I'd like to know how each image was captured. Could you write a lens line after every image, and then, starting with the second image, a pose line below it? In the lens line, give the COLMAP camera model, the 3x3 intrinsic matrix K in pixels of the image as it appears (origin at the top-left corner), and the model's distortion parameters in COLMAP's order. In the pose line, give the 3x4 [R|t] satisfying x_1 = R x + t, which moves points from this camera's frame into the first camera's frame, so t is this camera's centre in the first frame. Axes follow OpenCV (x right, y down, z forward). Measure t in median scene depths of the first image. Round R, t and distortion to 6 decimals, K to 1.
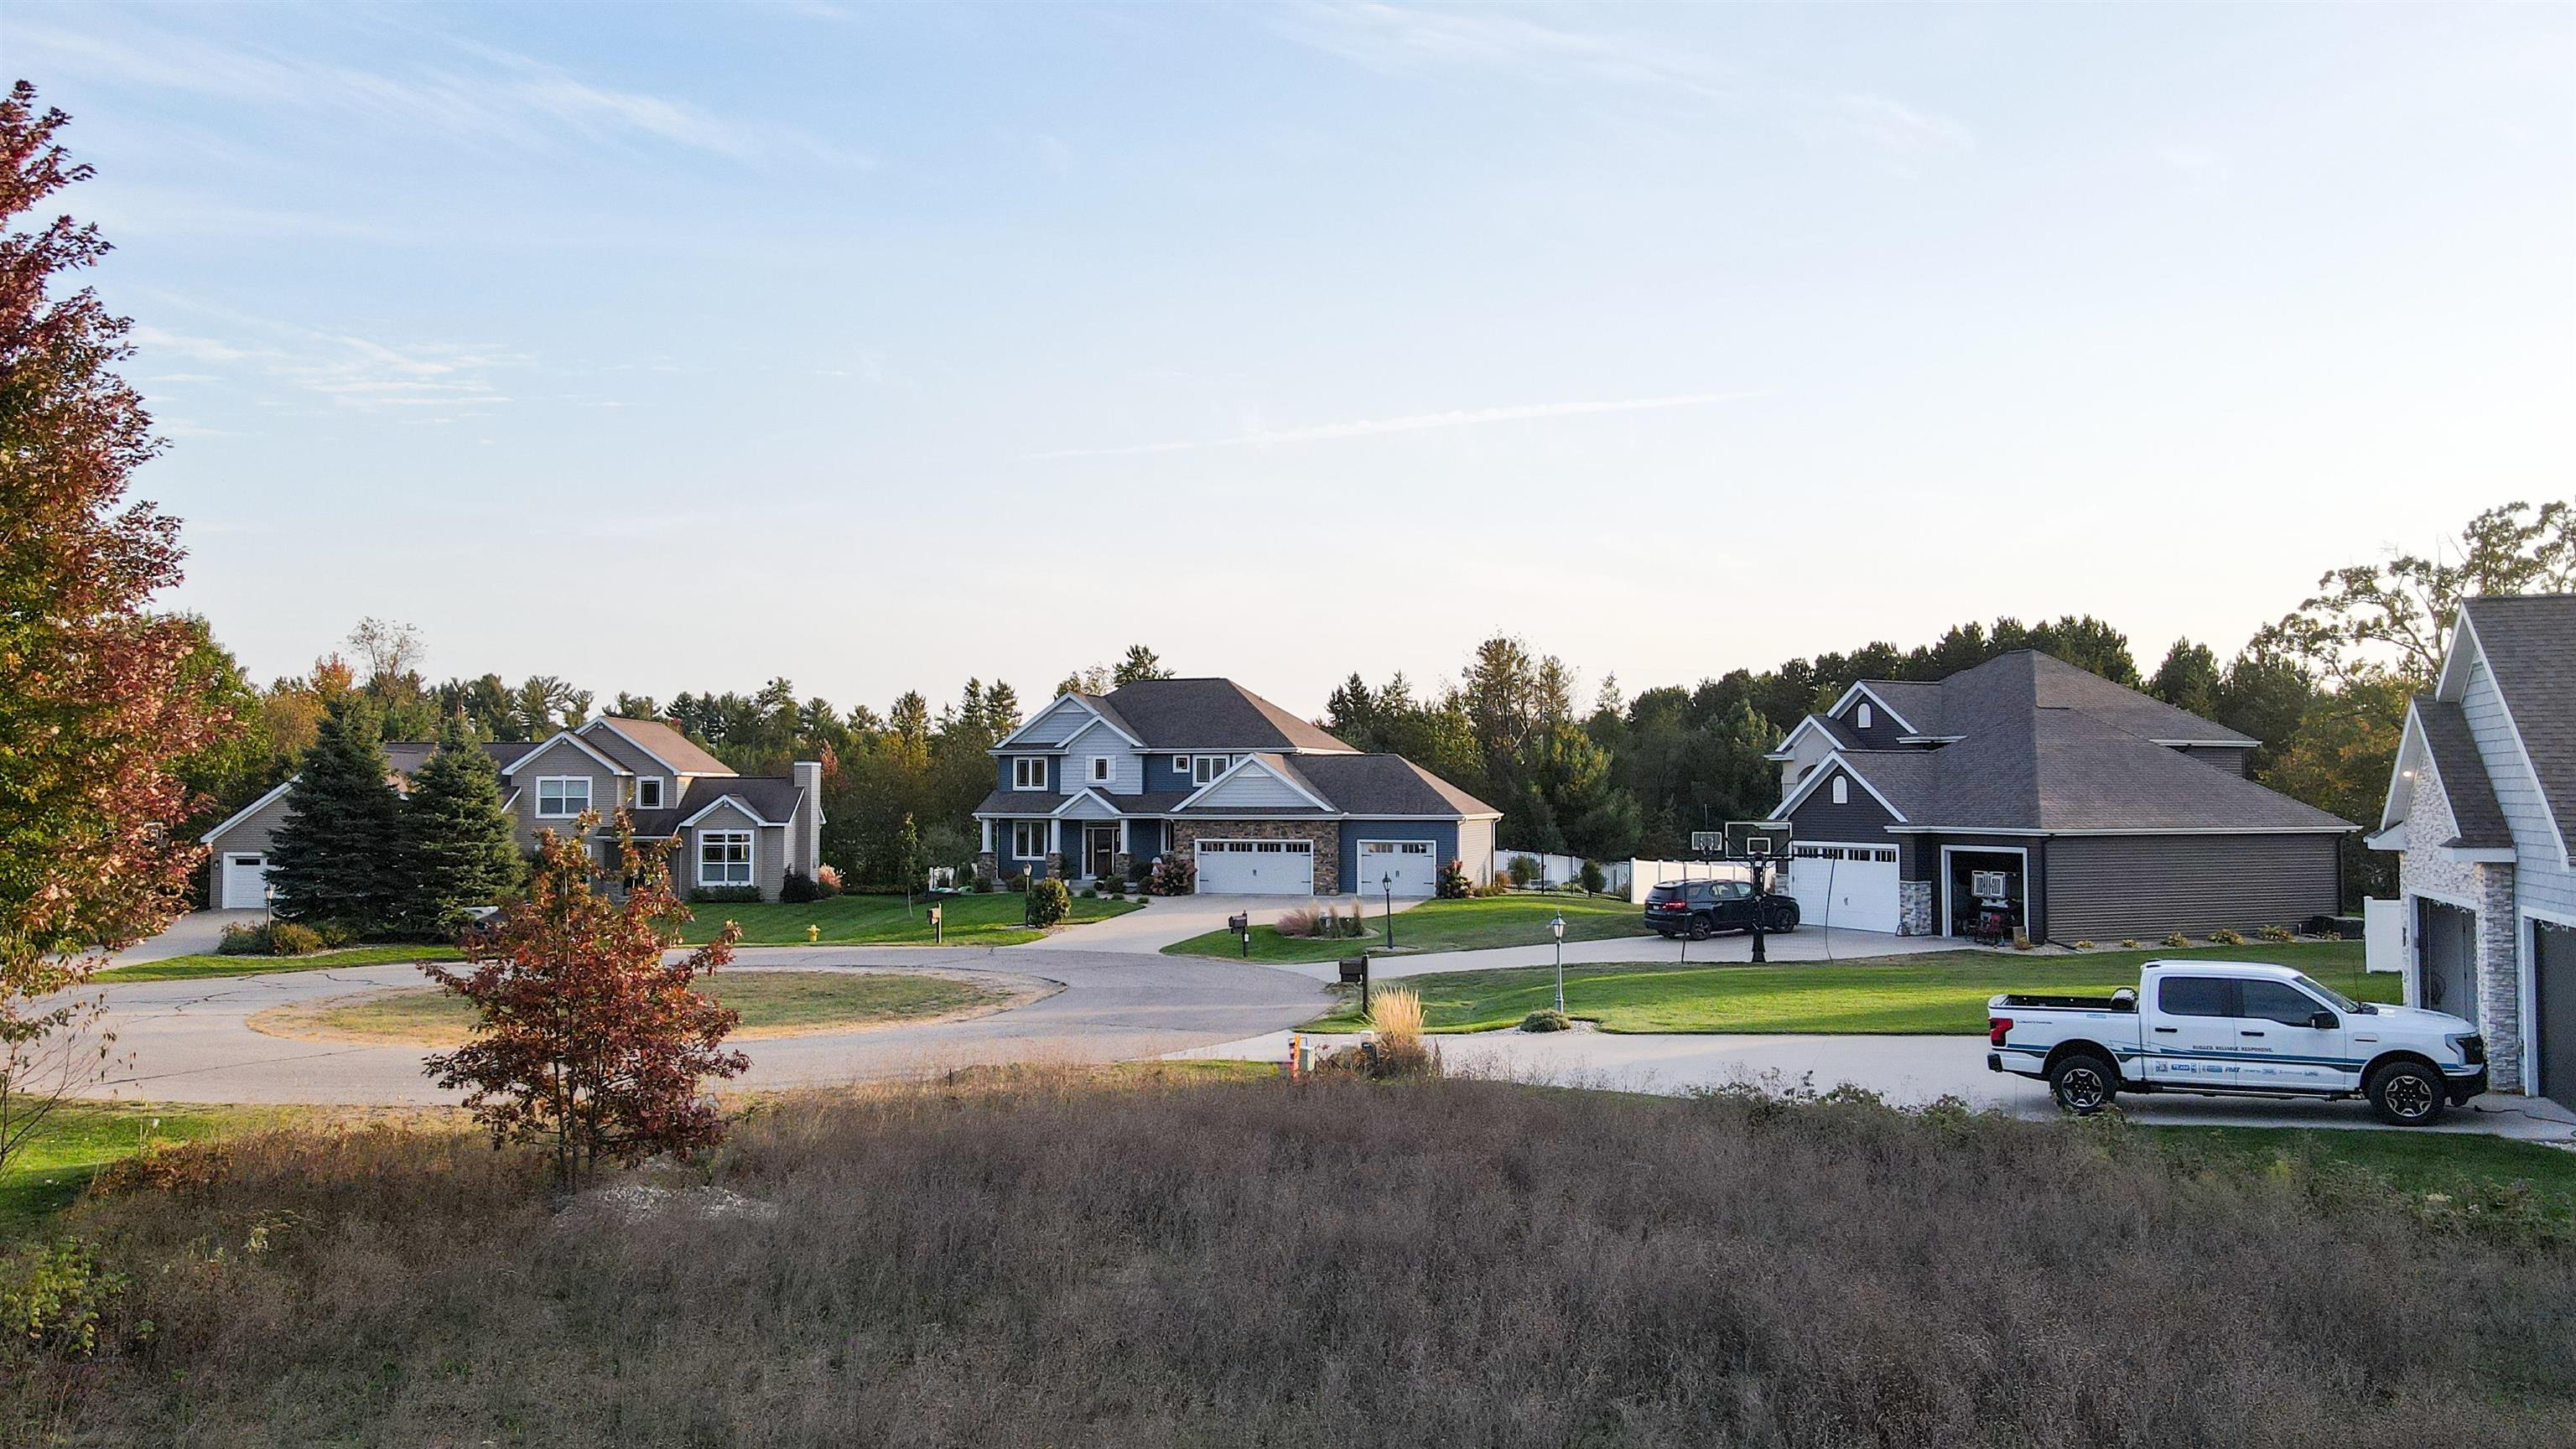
lens RADIAL K [[1838.2, 0, 1288.0], [0, 1838.2, 724.5], [0, 0, 1]] dist [-0.016248, 0.005503]
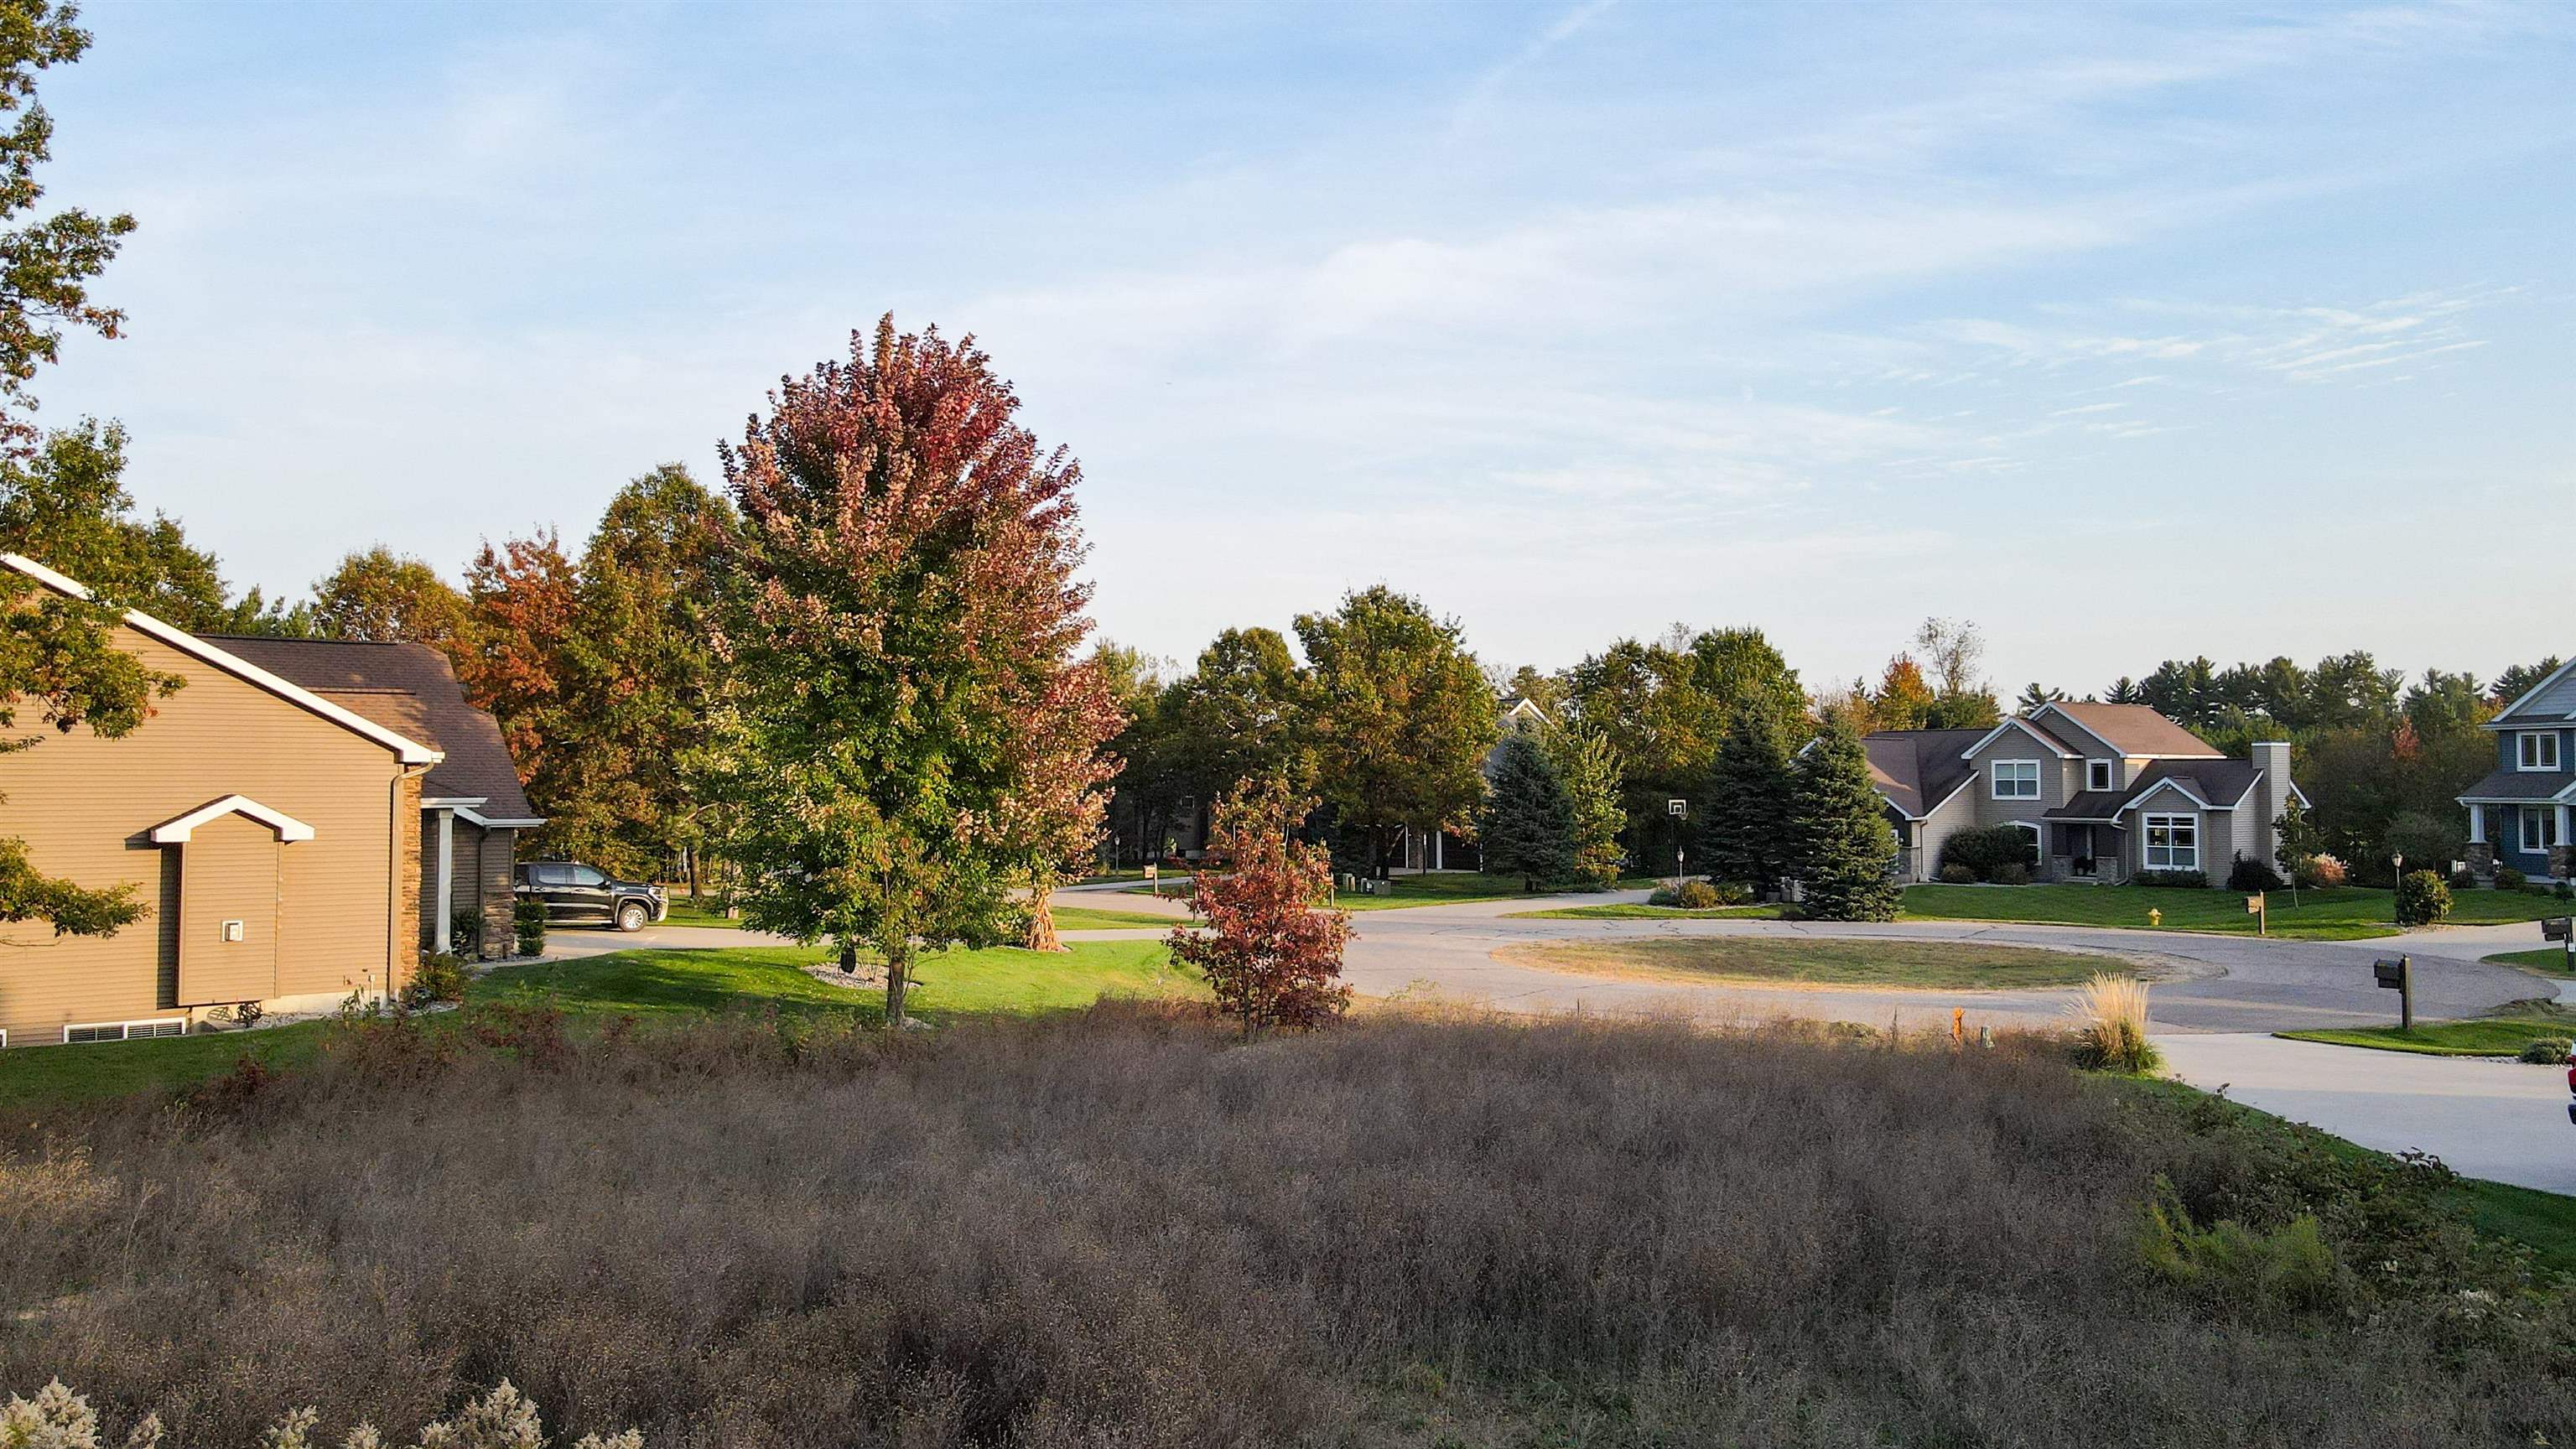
lens RADIAL K [[1838.2, 0, 1288.0], [0, 1838.2, 724.5], [0, 0, 1]] dist [-0.016248, 0.005503]
pose [[0.591211, -0.025140, -0.806125, 0.203934], [0.030364, 0.999499, -0.008902, 0.004795], [0.805945, -0.019214, 0.591678, 0.044855]]
